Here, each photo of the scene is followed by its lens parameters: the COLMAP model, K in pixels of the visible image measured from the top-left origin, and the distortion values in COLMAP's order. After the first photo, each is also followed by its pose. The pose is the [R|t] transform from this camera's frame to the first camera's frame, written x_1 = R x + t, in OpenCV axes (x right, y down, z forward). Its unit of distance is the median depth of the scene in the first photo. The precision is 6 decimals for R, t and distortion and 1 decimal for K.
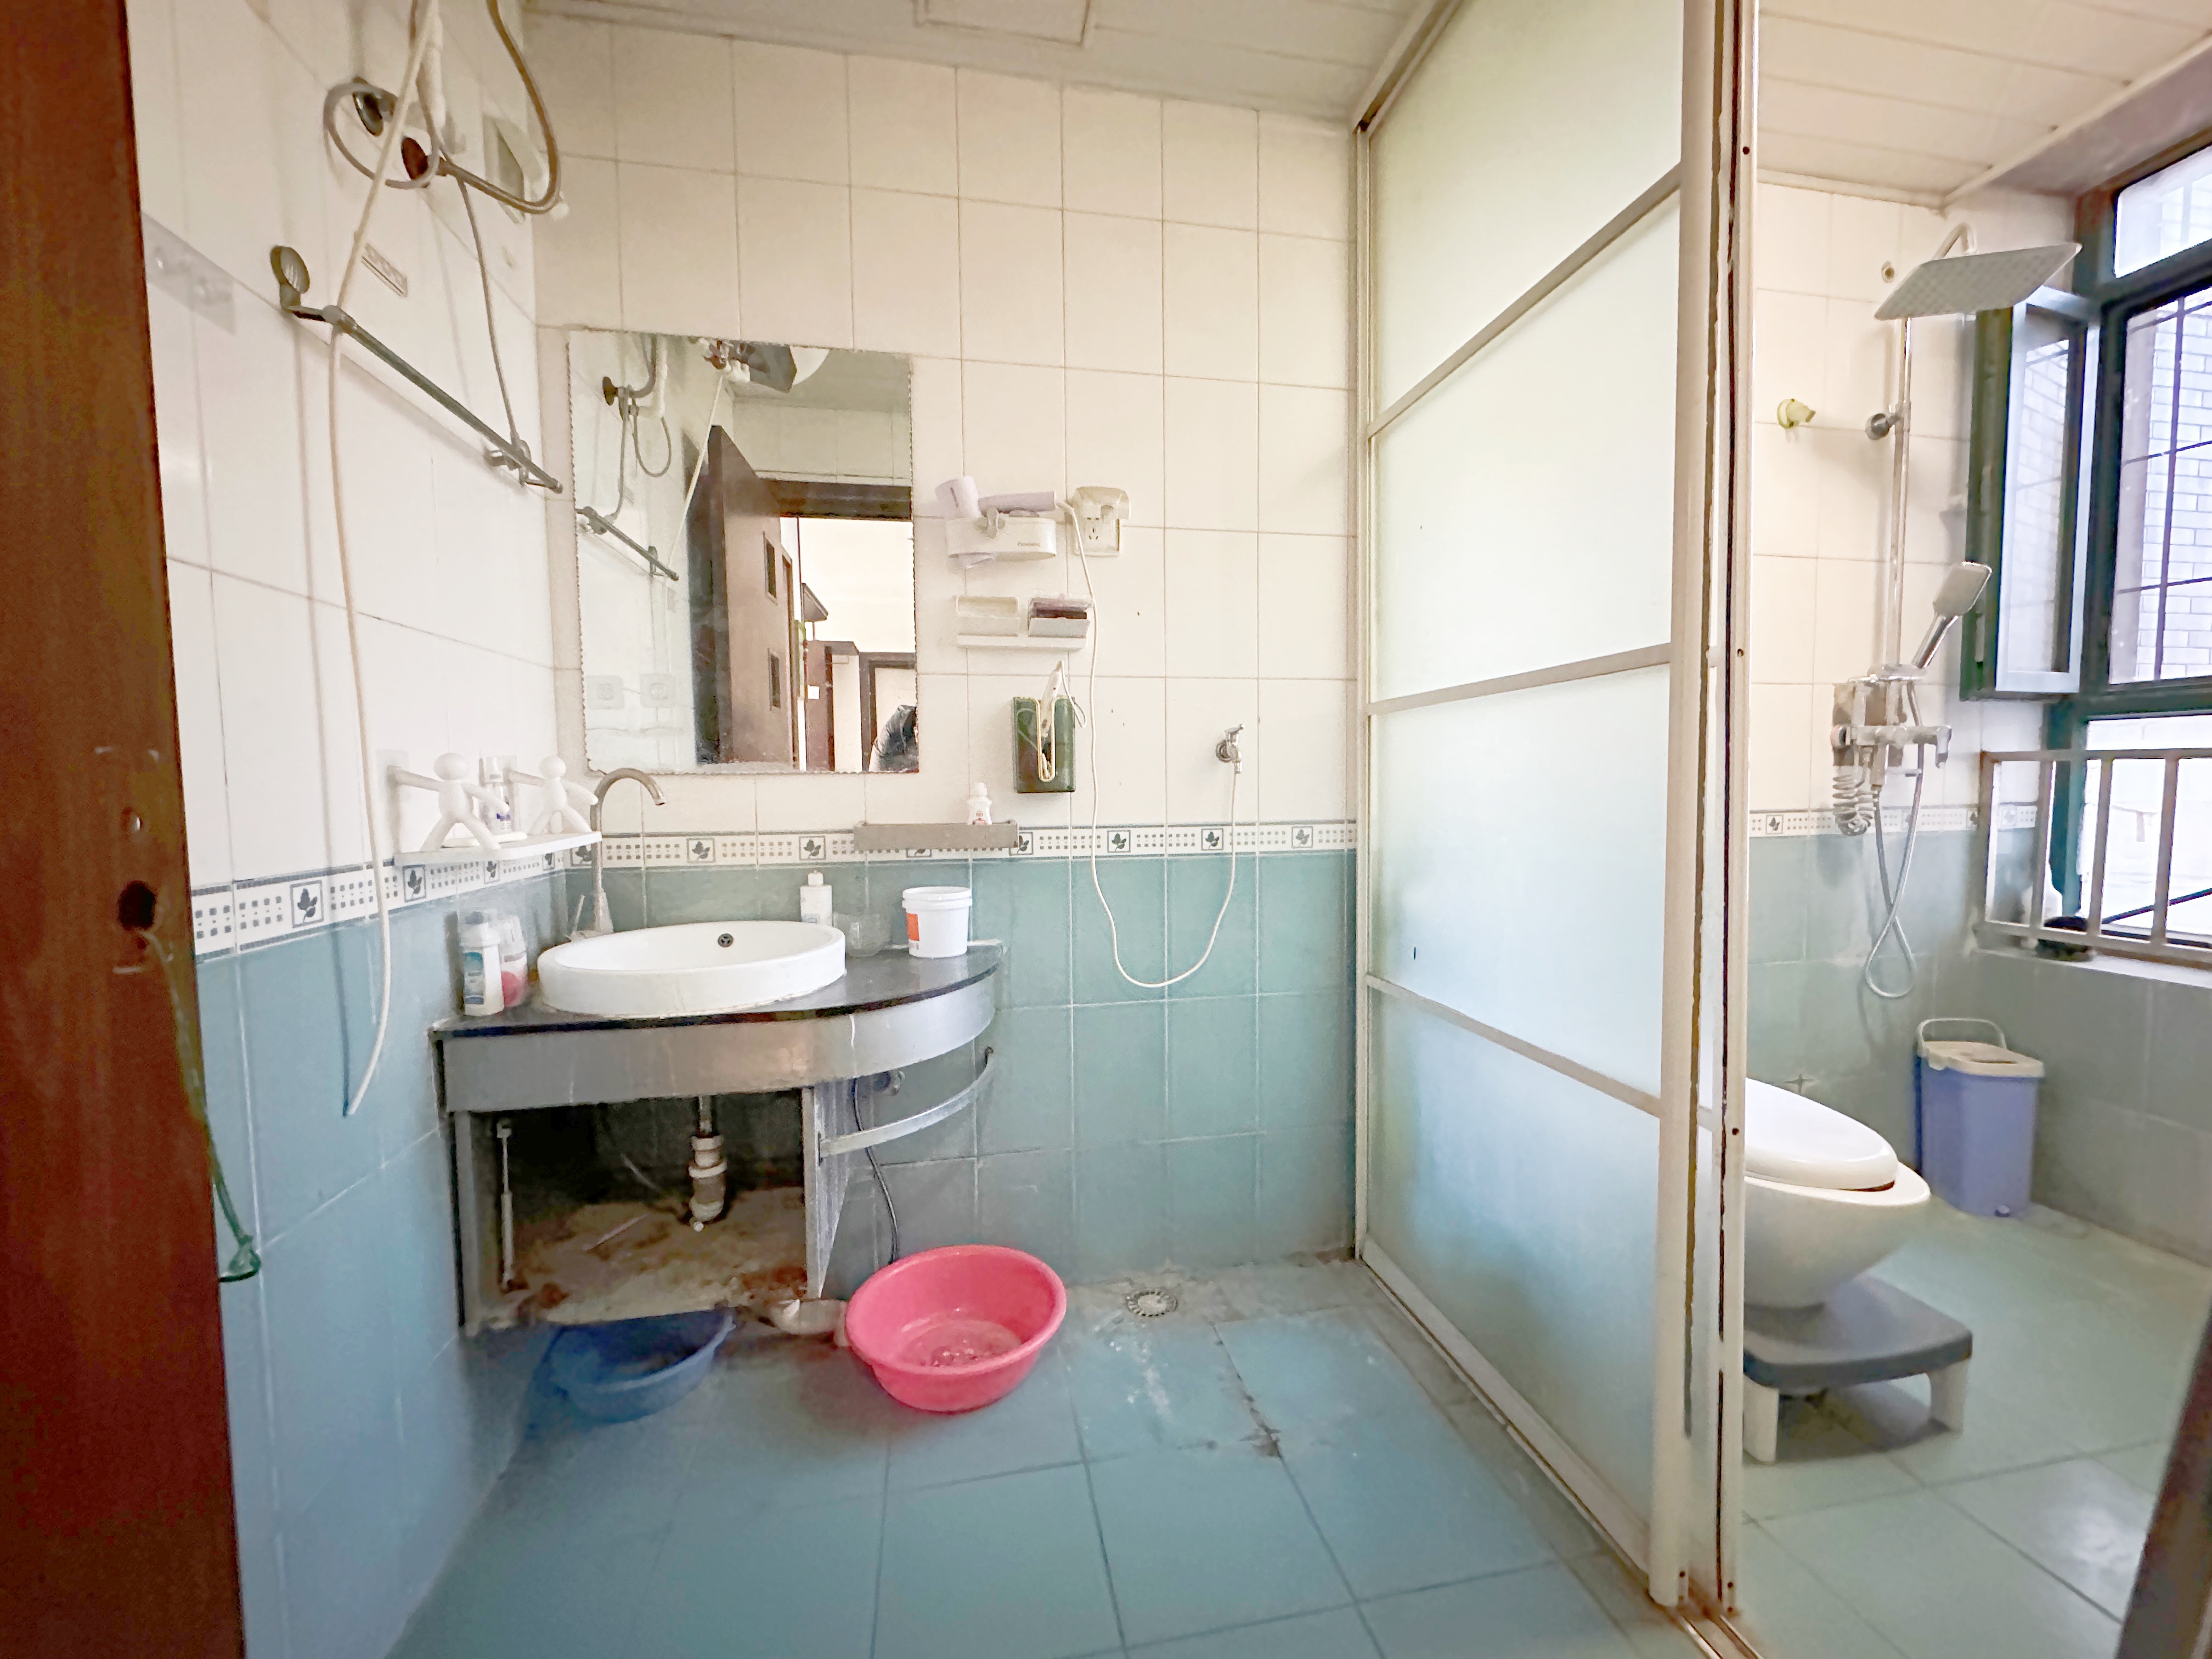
lens RADIAL K [[873.9, 0, 1104.2], [0, 873.9, 828.6], [0, 0, 1]] dist [-0.002673, -0.000092]
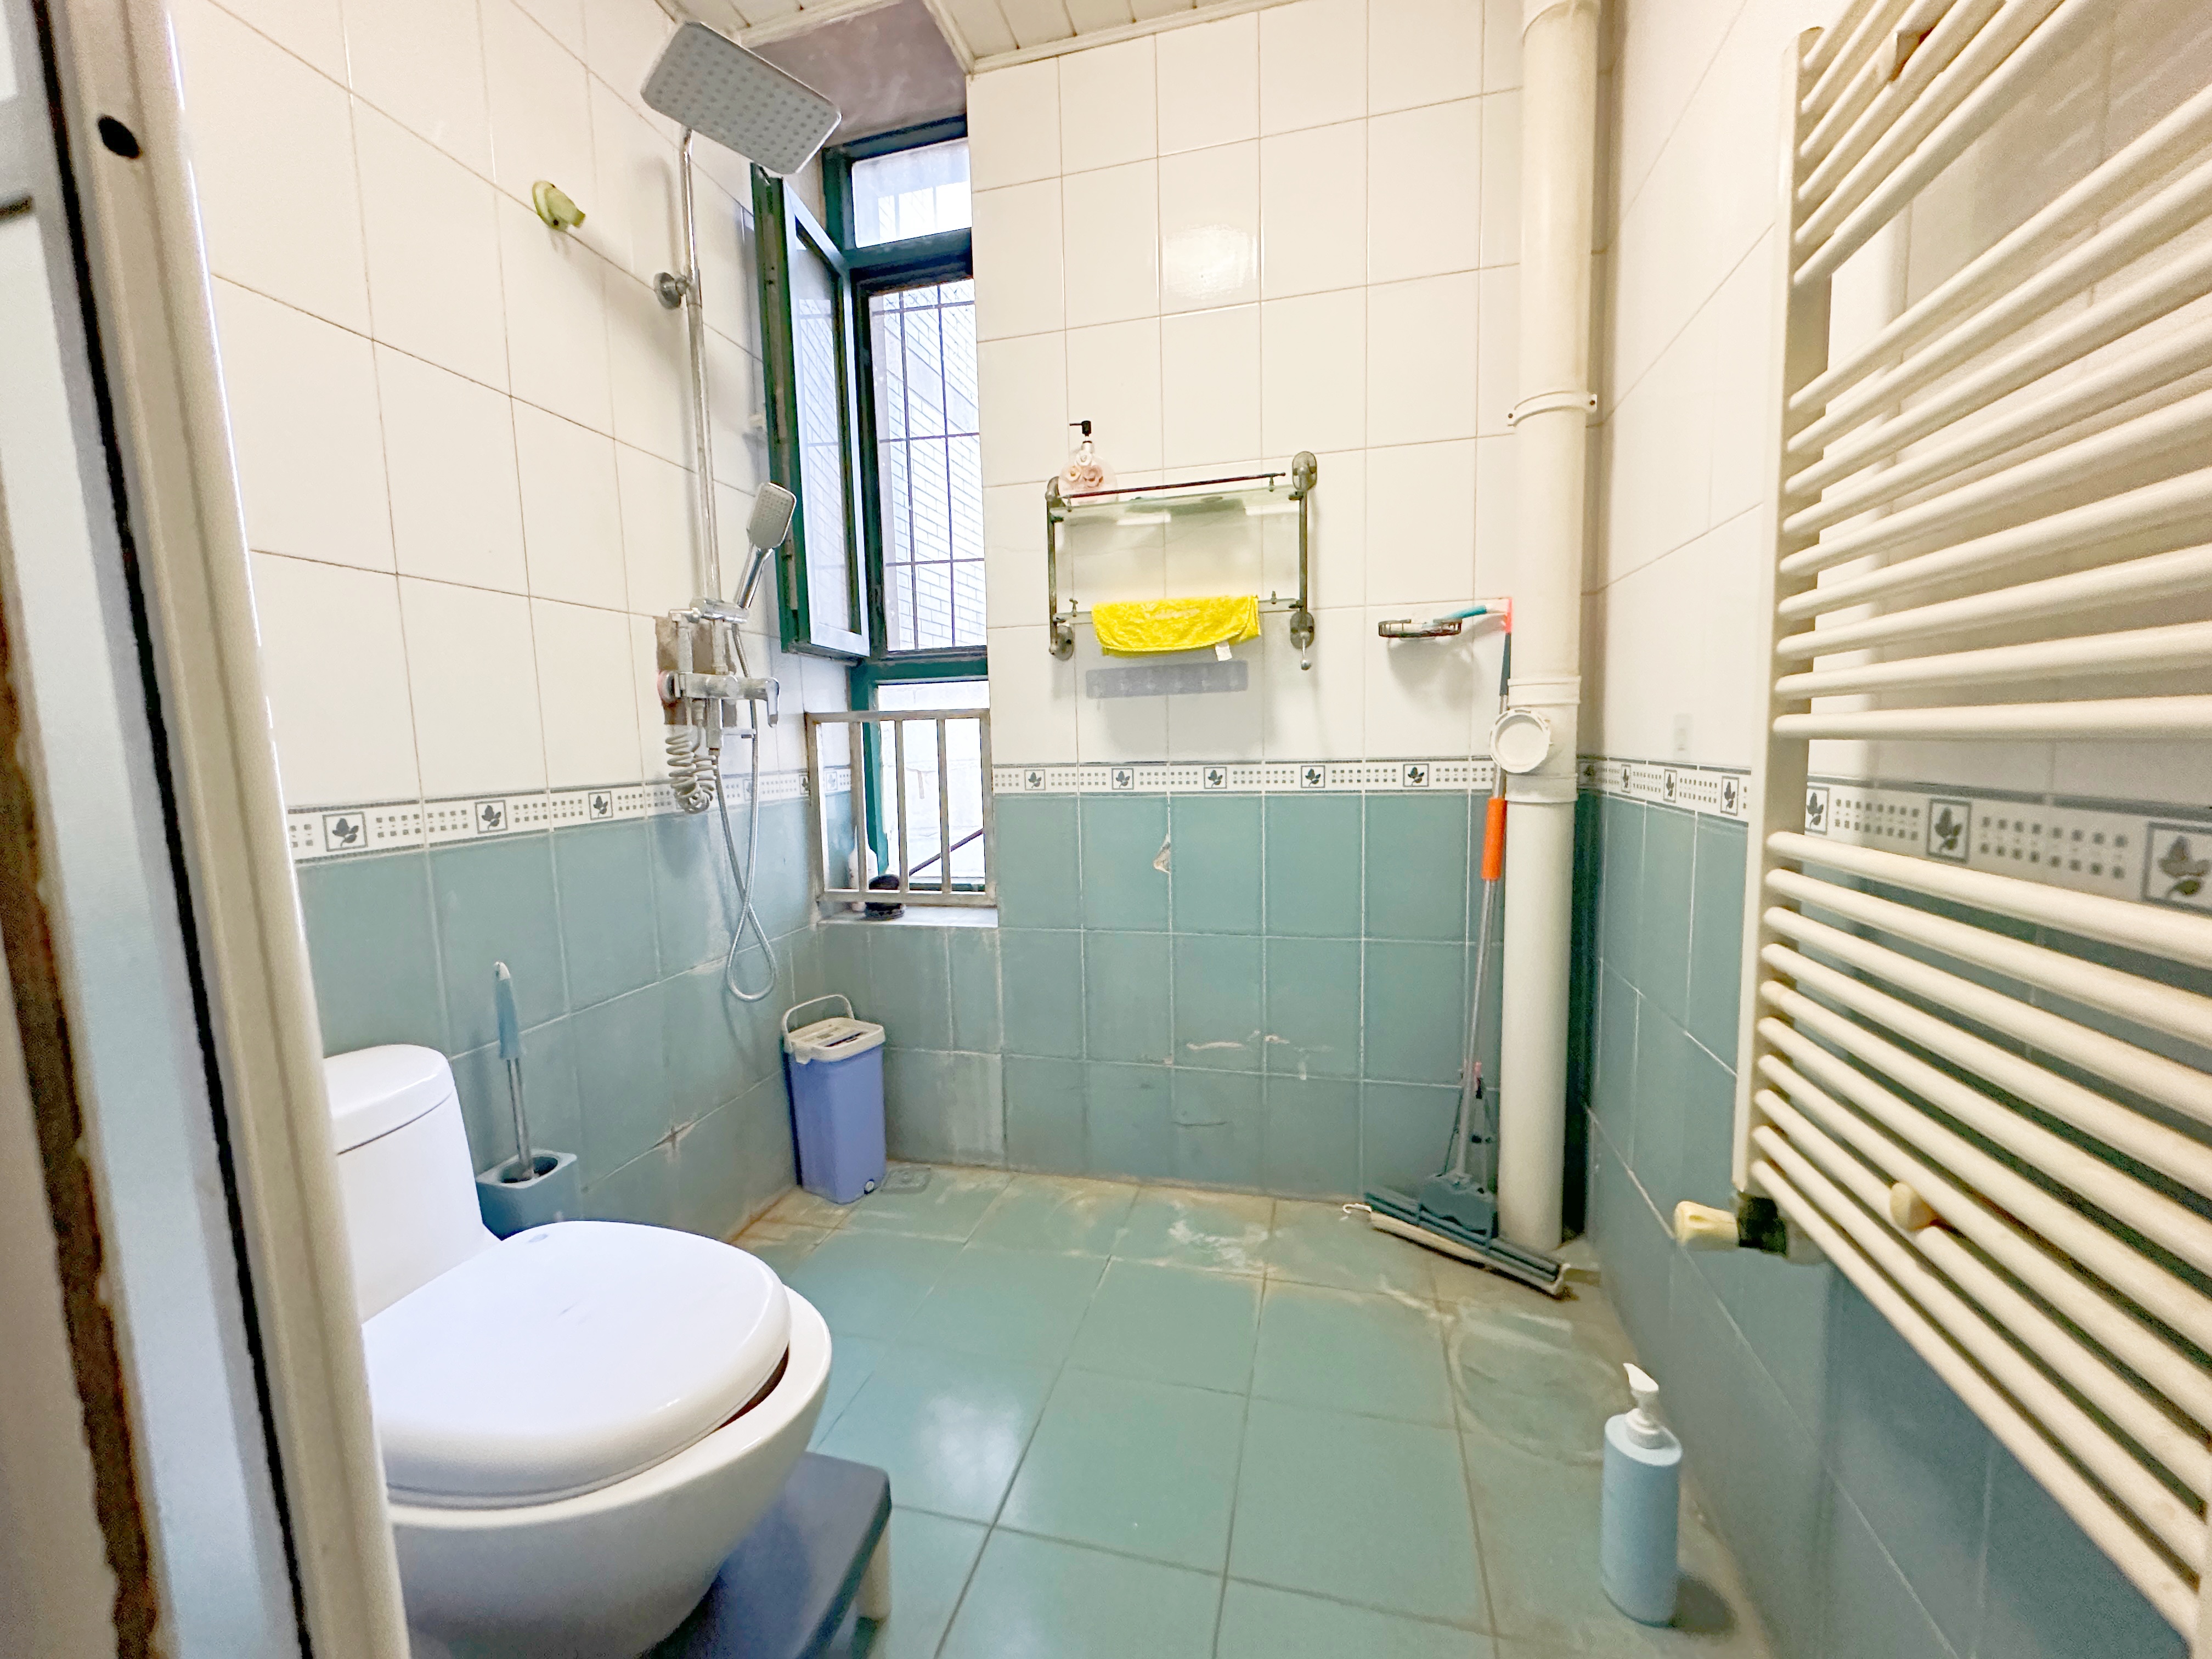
lens RADIAL K [[873.9, 0, 1104.4], [0, 873.9, 833.8], [0, 0, 1]] dist [-0.002673, -0.000092]
pose [[0.425788, -0.098294, 0.899468, 0.298398], [0.072718, 0.994584, 0.074265, -0.004829], [-0.901896, 0.033786, 0.430629, 0.321280]]
